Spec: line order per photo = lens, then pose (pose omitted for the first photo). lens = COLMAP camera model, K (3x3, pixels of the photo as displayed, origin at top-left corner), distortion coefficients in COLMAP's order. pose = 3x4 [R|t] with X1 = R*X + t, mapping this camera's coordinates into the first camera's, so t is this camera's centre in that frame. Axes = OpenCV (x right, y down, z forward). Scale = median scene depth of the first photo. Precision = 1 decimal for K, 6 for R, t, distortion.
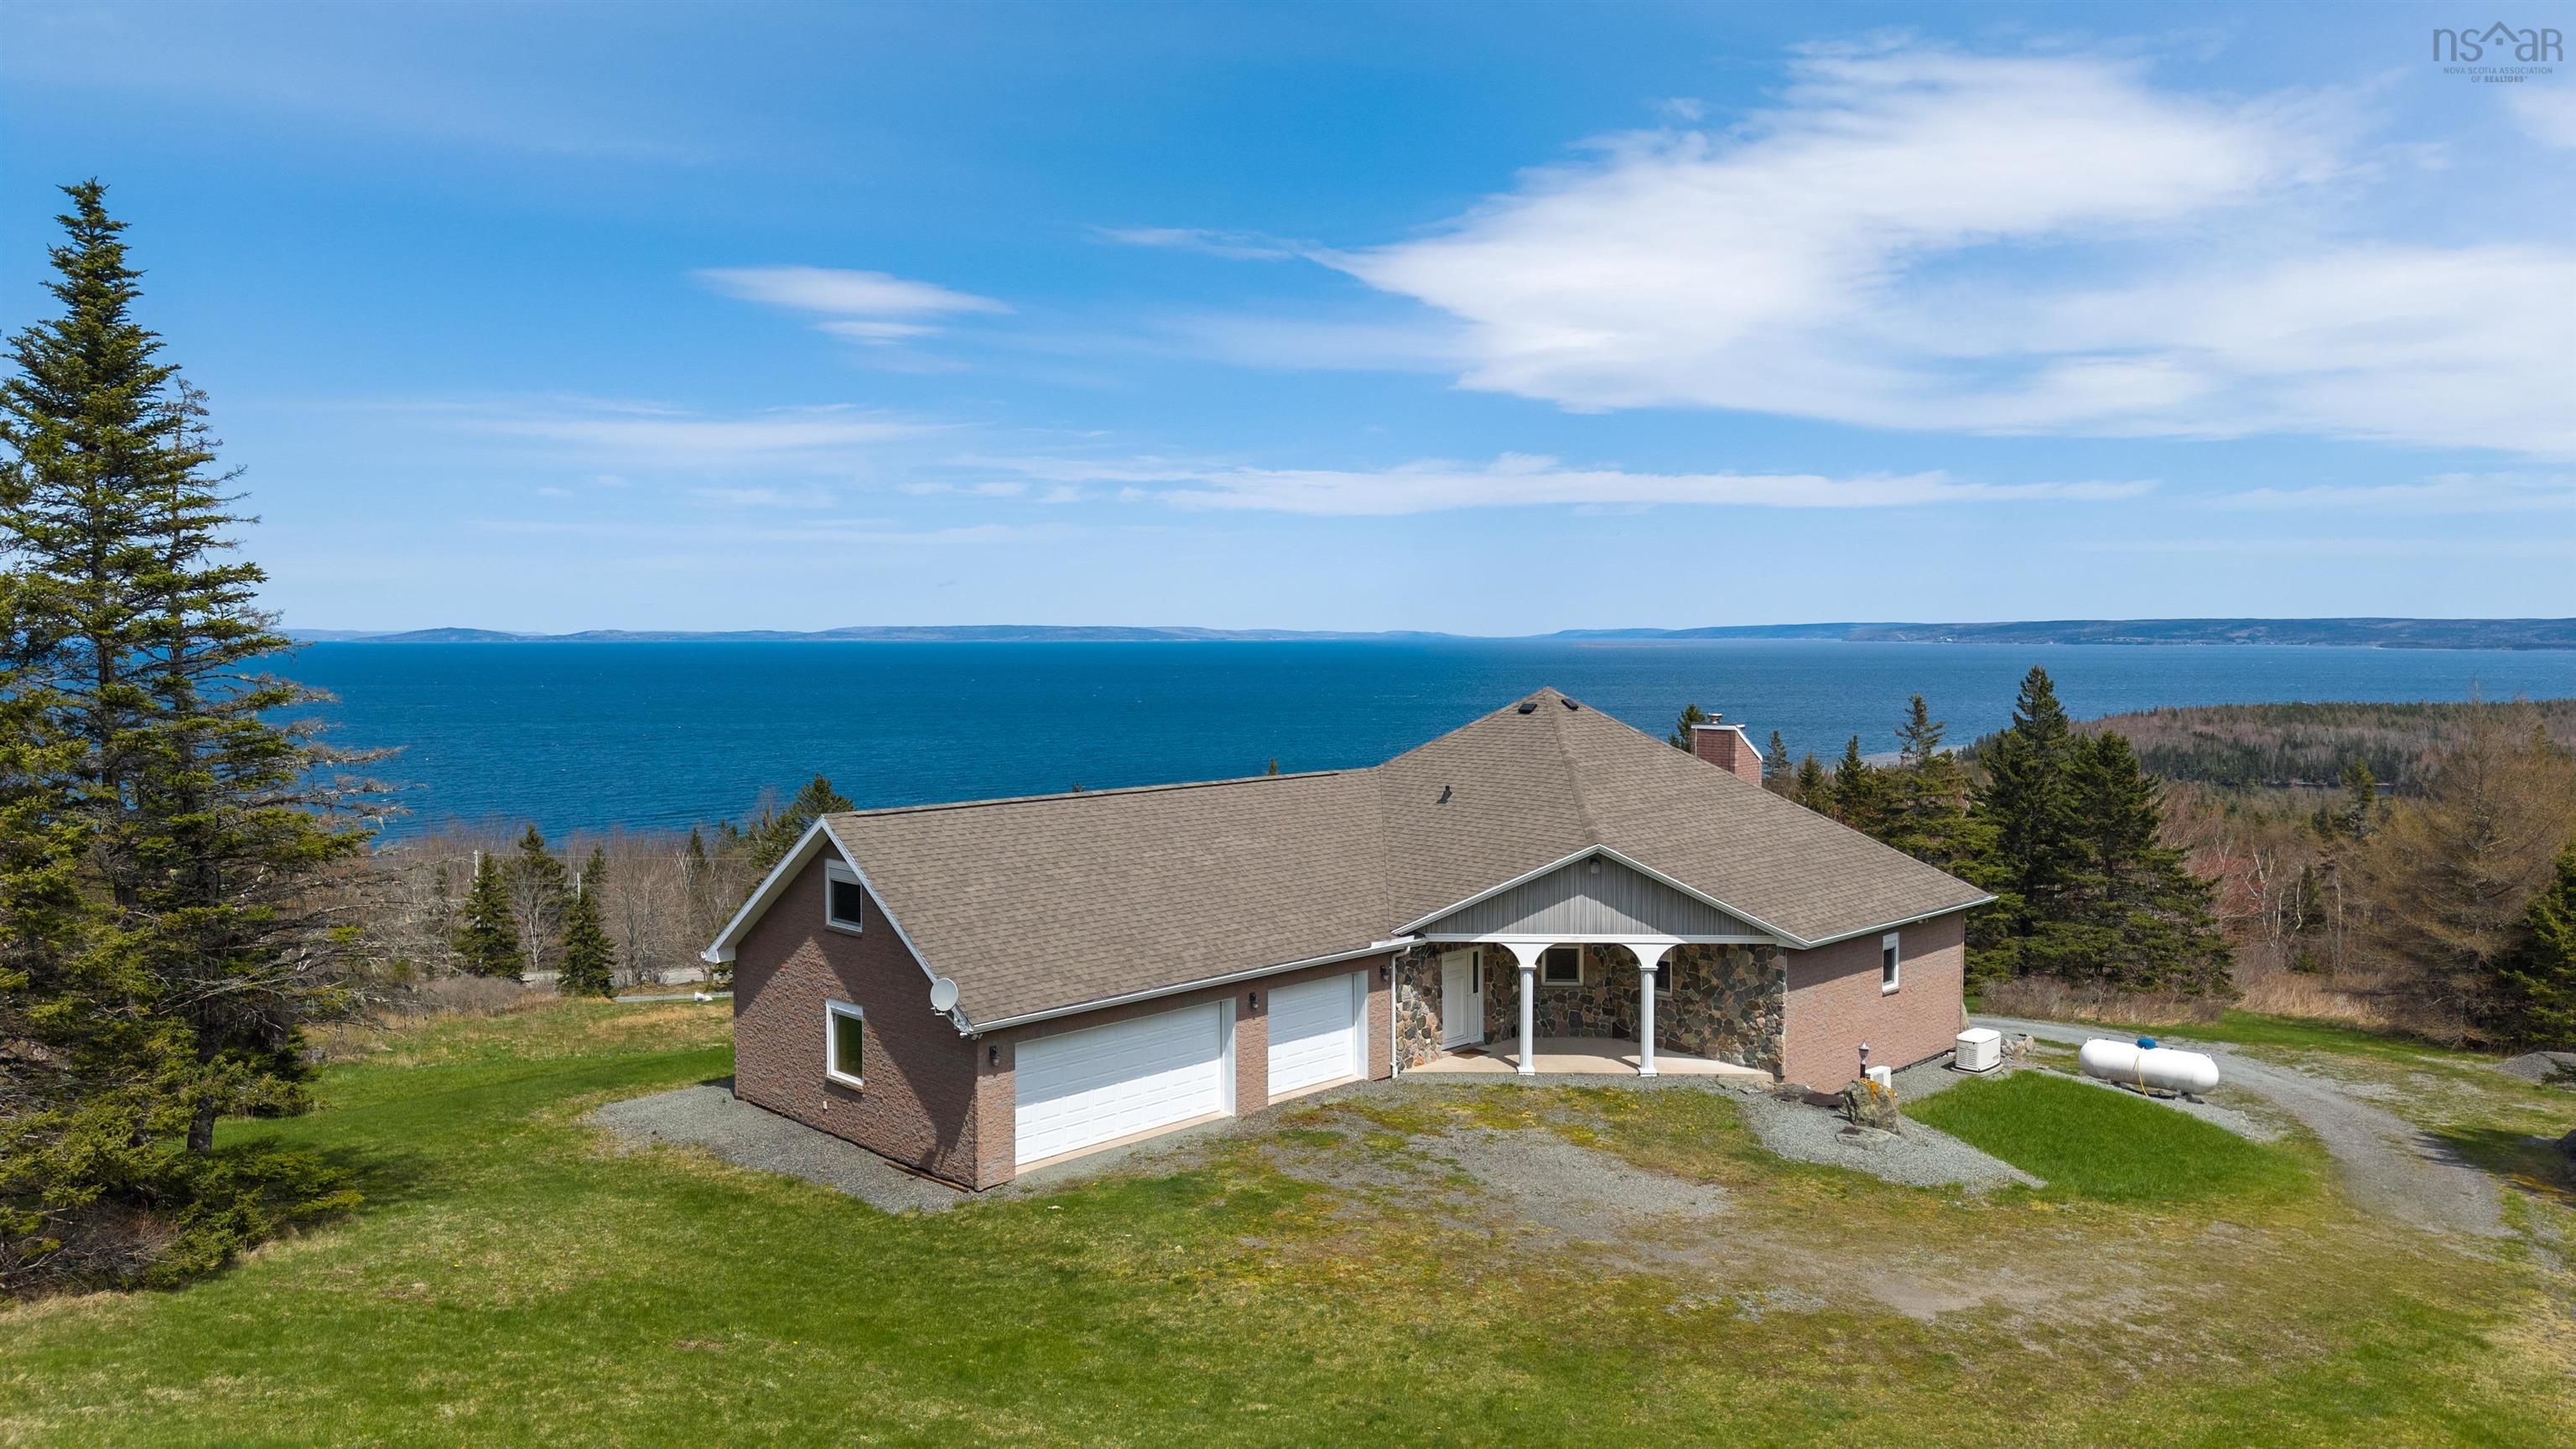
lens RADIAL K [[1801.2, 0, 1287.7], [0, 1801.2, 741.5], [0, 0, 1]] dist [0.044272, -0.057560]
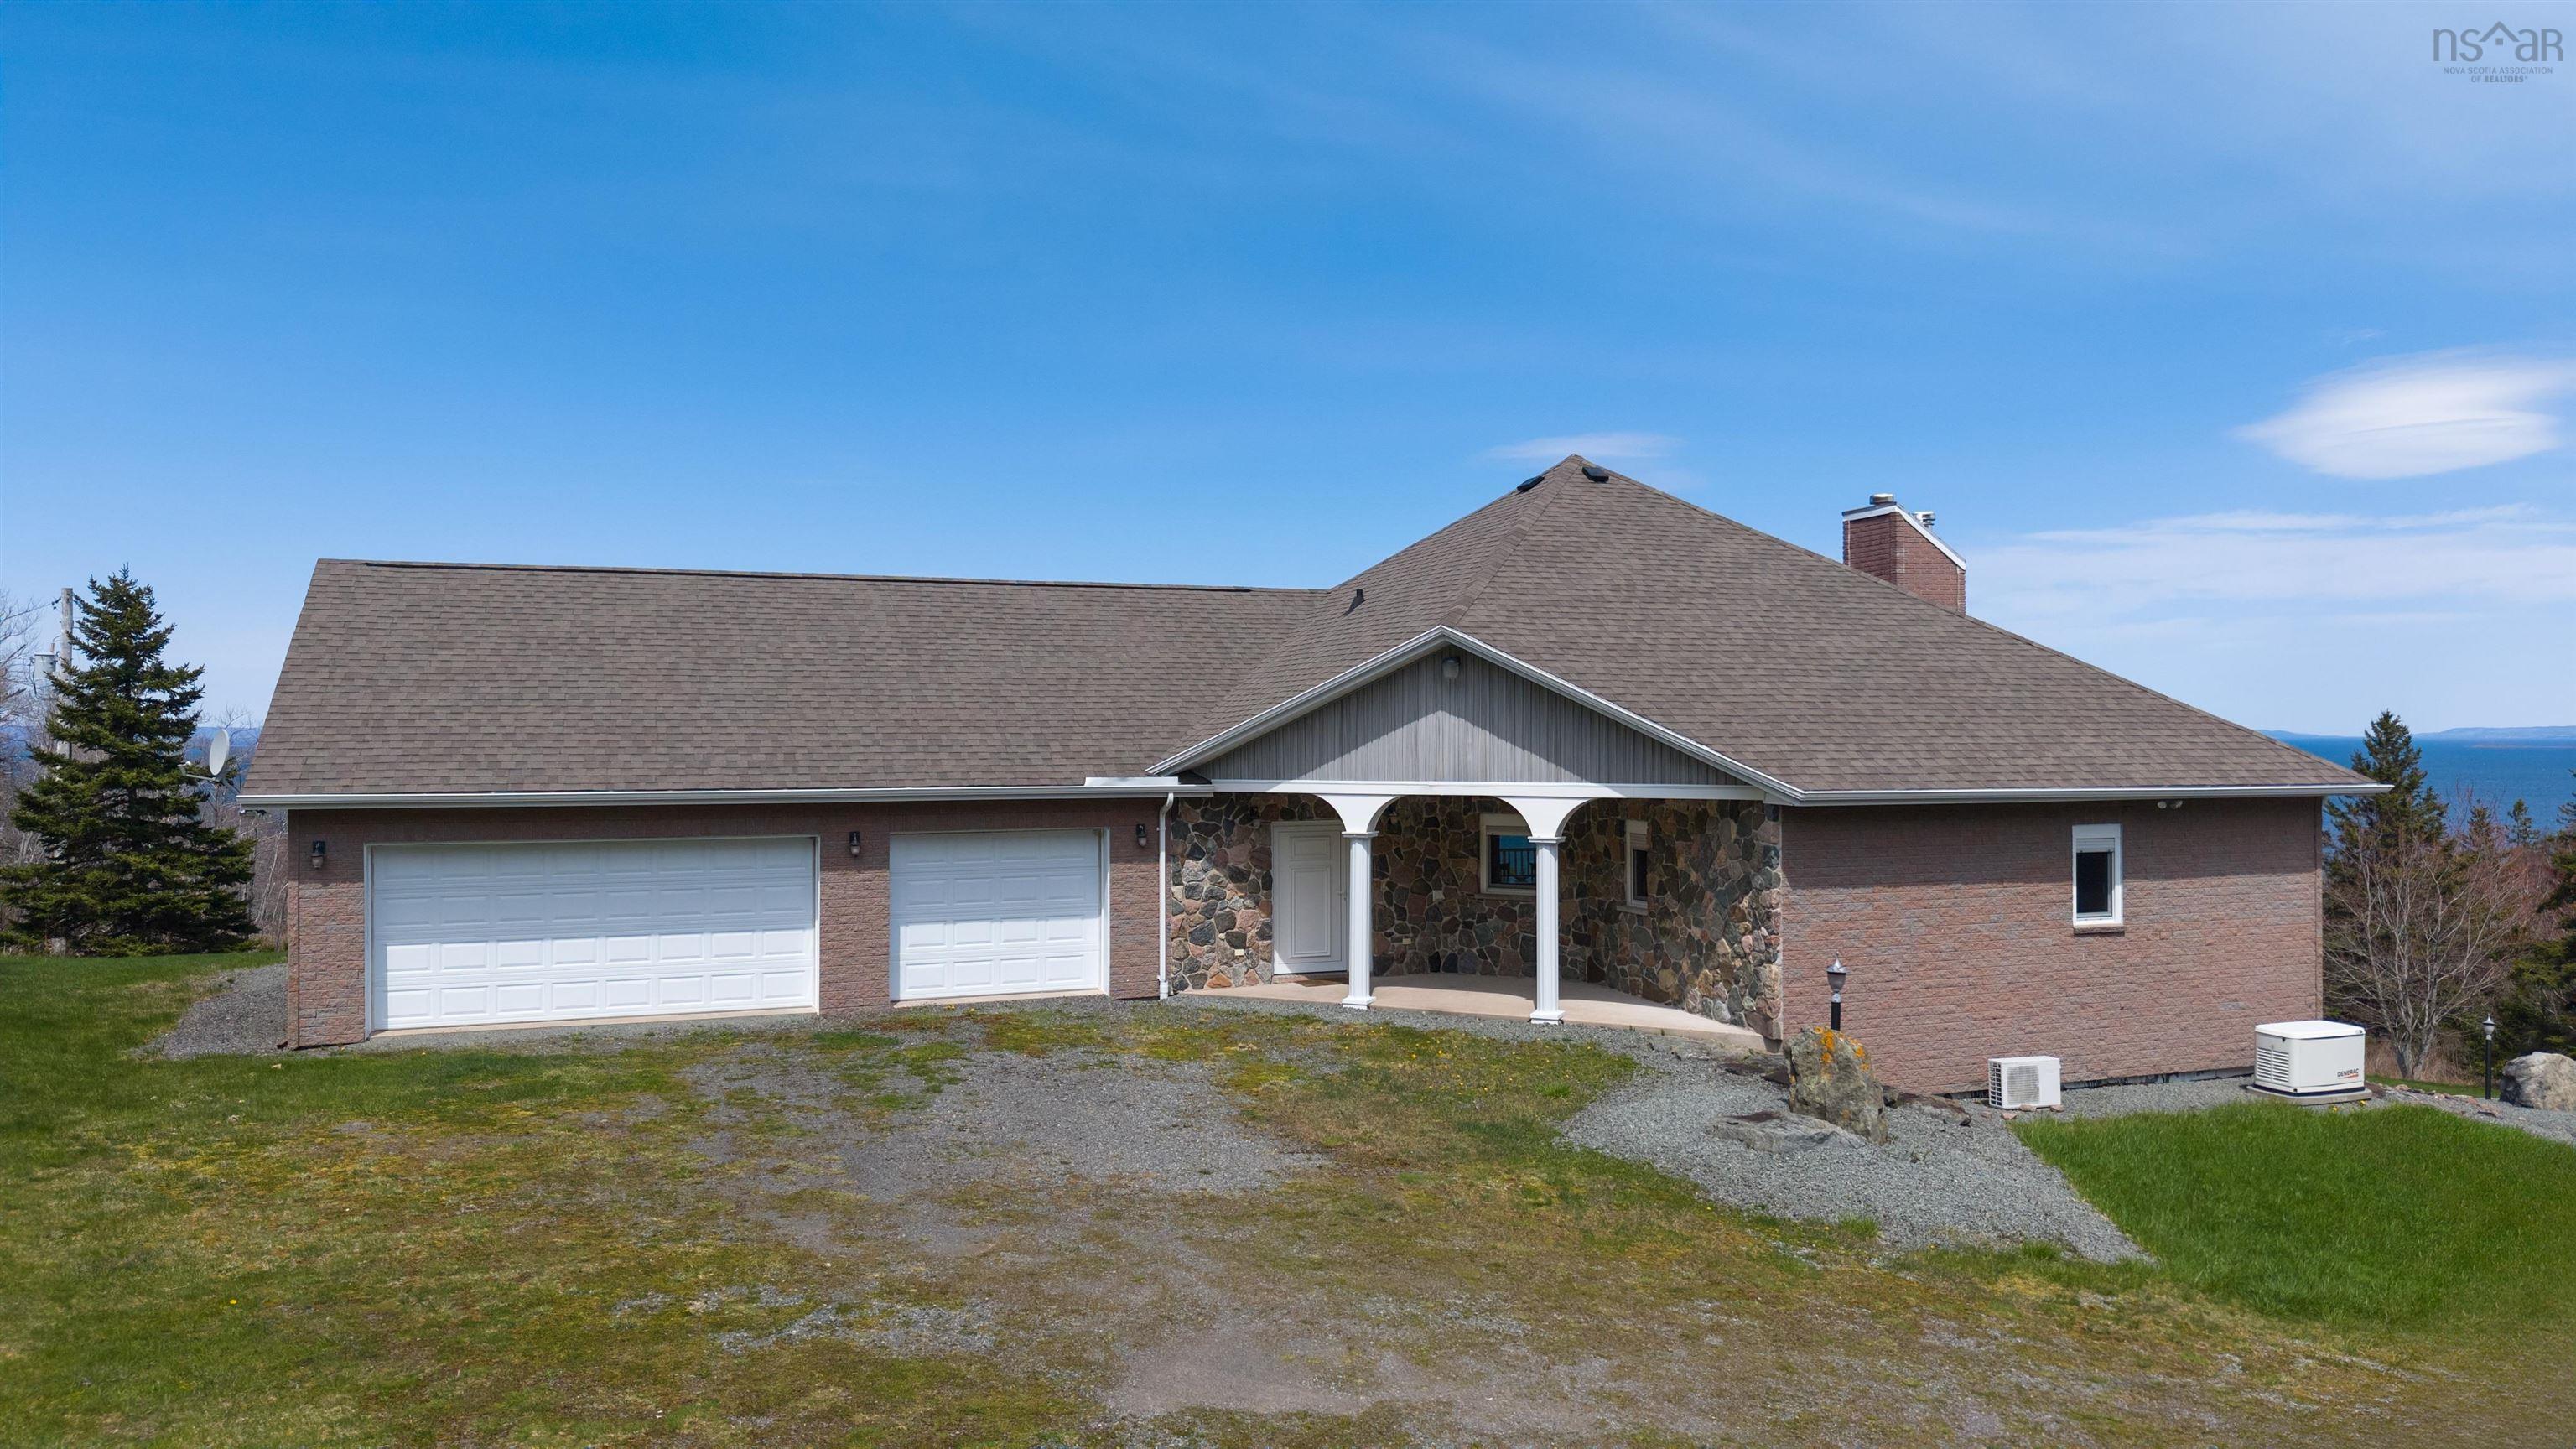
lens RADIAL K [[1801.2, 0, 1243.2], [0, 1801.2, 705.5], [0, 0, 1]] dist [0.044272, -0.057560]
pose [[0.903507, -0.005139, -0.428542, 0.364026], [-0.026653, 0.997319, -0.068154, 0.124538], [0.427743, 0.072999, 0.900948, 0.420817]]
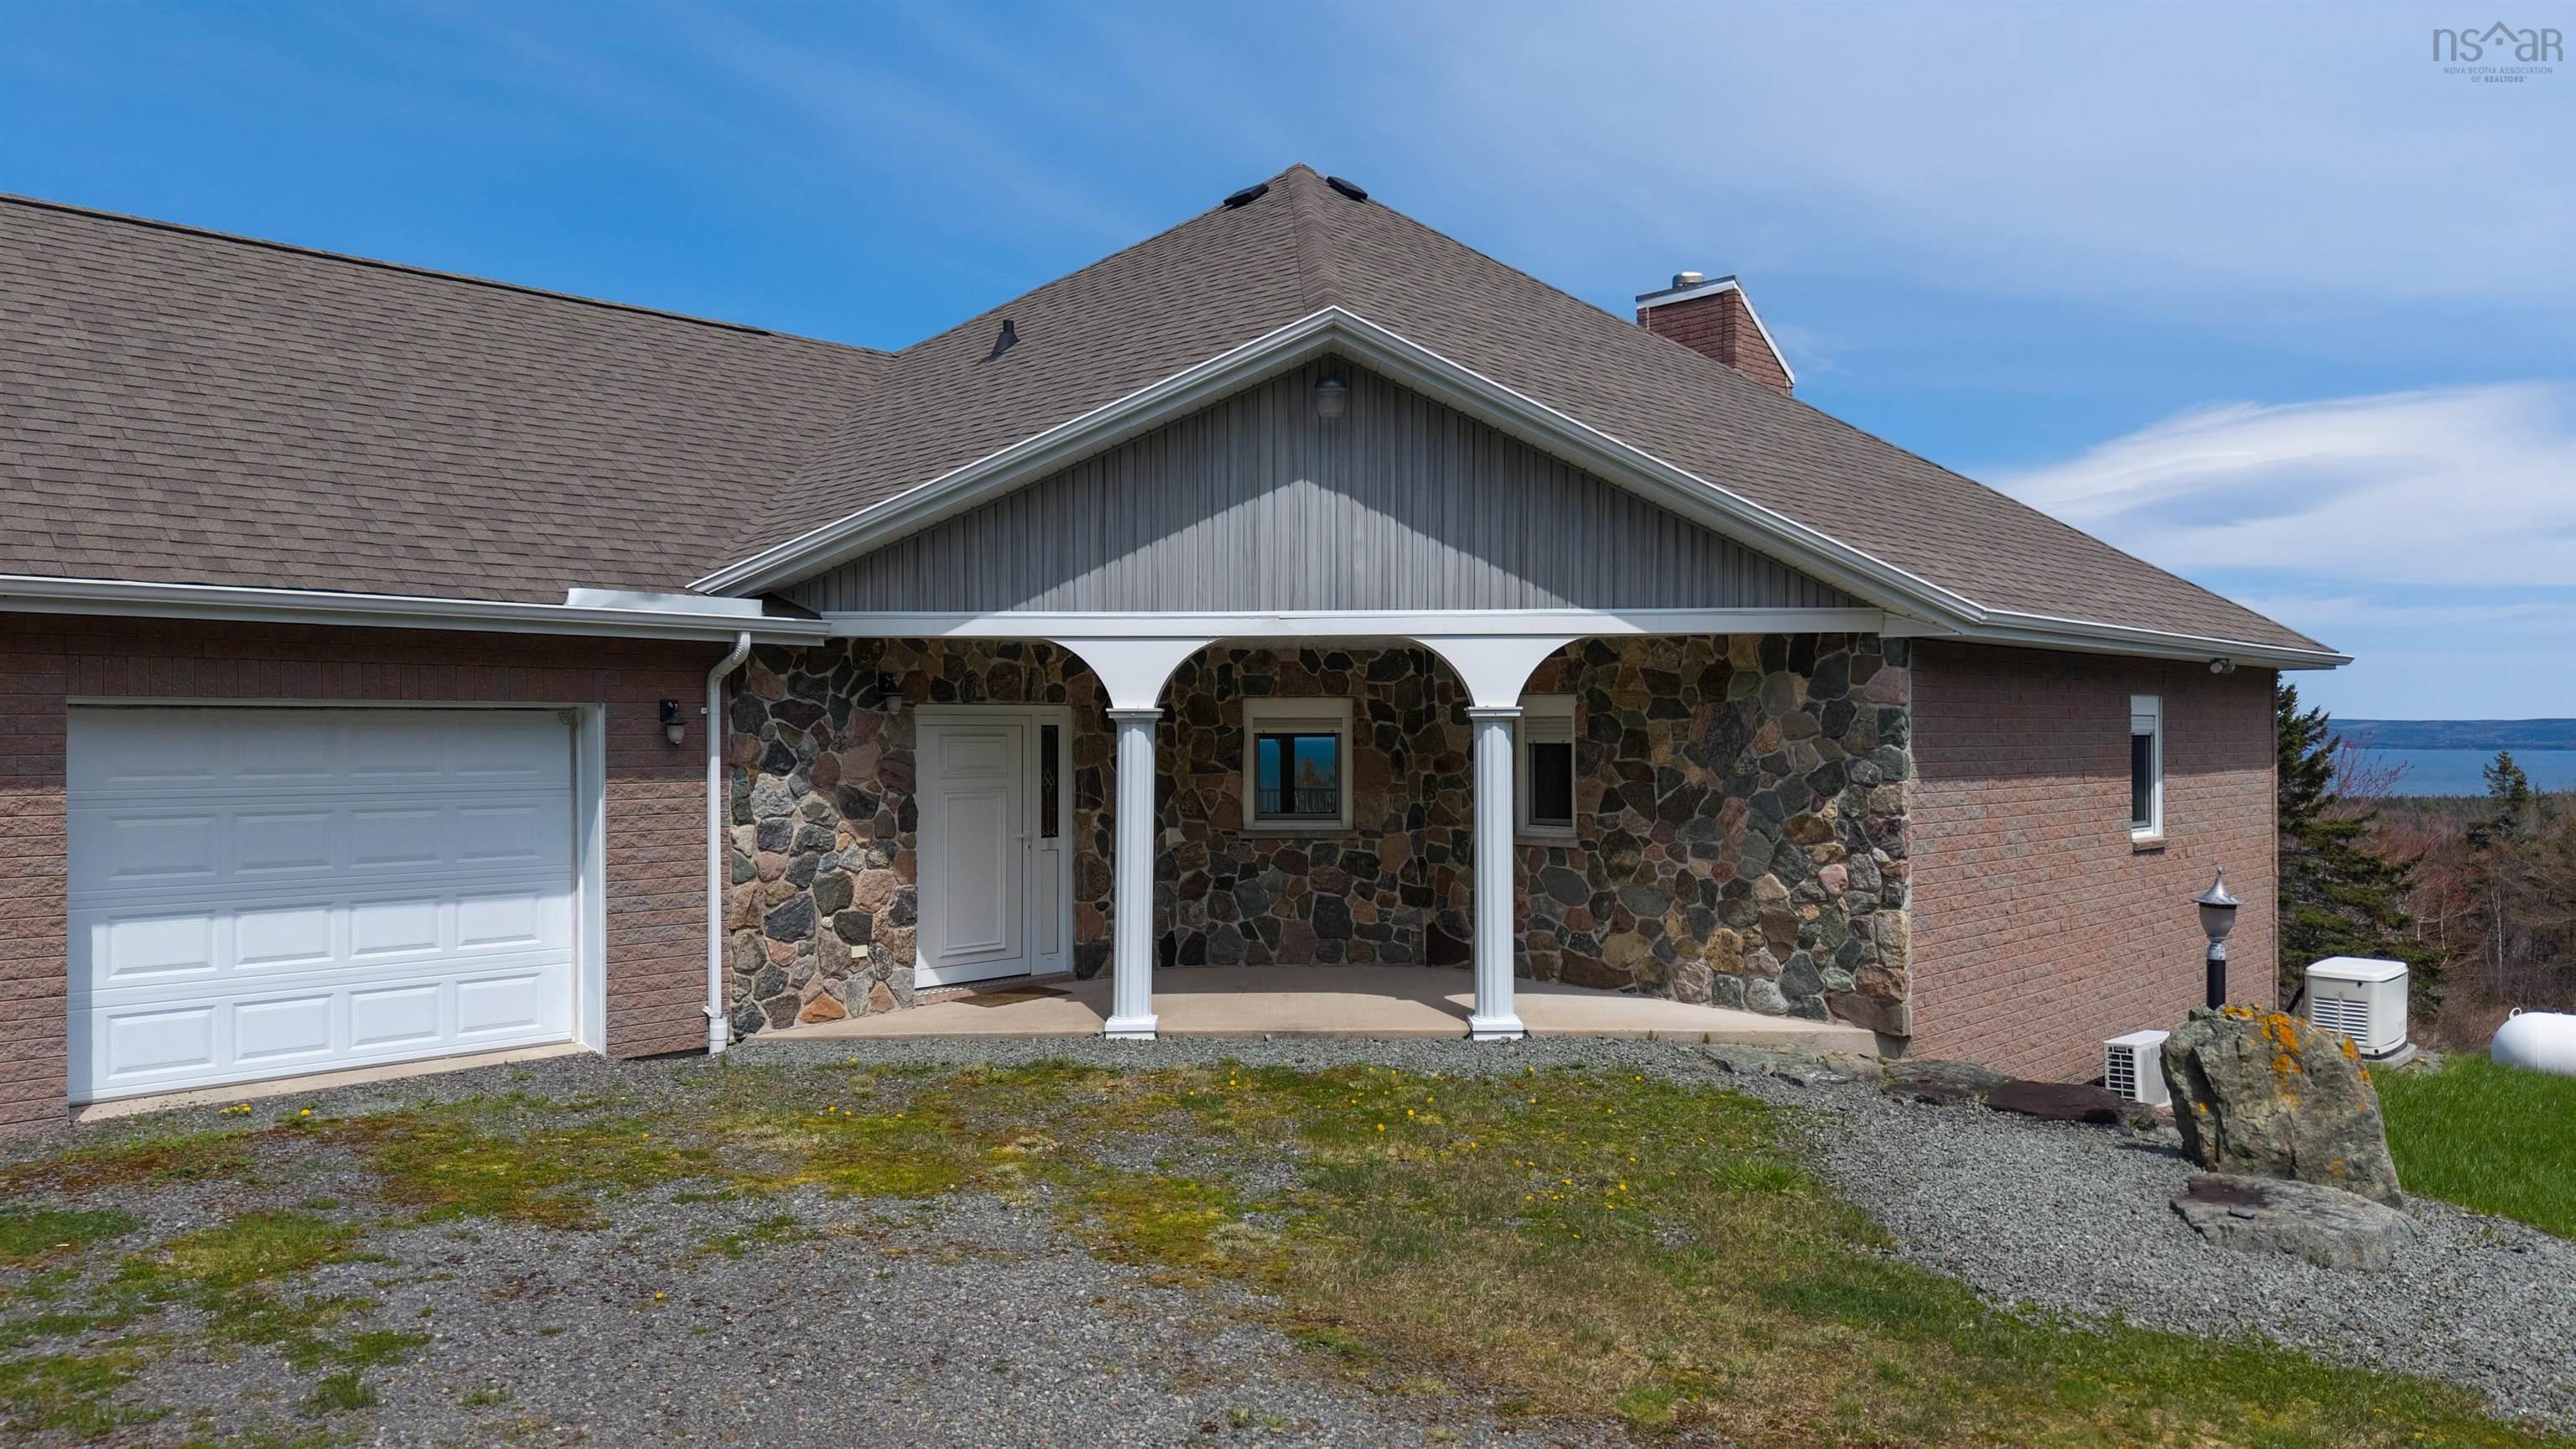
lens RADIAL K [[1801.2, 0, 1315.7], [0, 1801.2, 728.1], [0, 0, 1]] dist [0.044272, -0.057560]
pose [[0.999651, -0.000548, 0.026405, 0.157969], [0.002284, 0.997831, -0.065782, 0.150186], [-0.026312, 0.065820, 0.997485, 0.670922]]
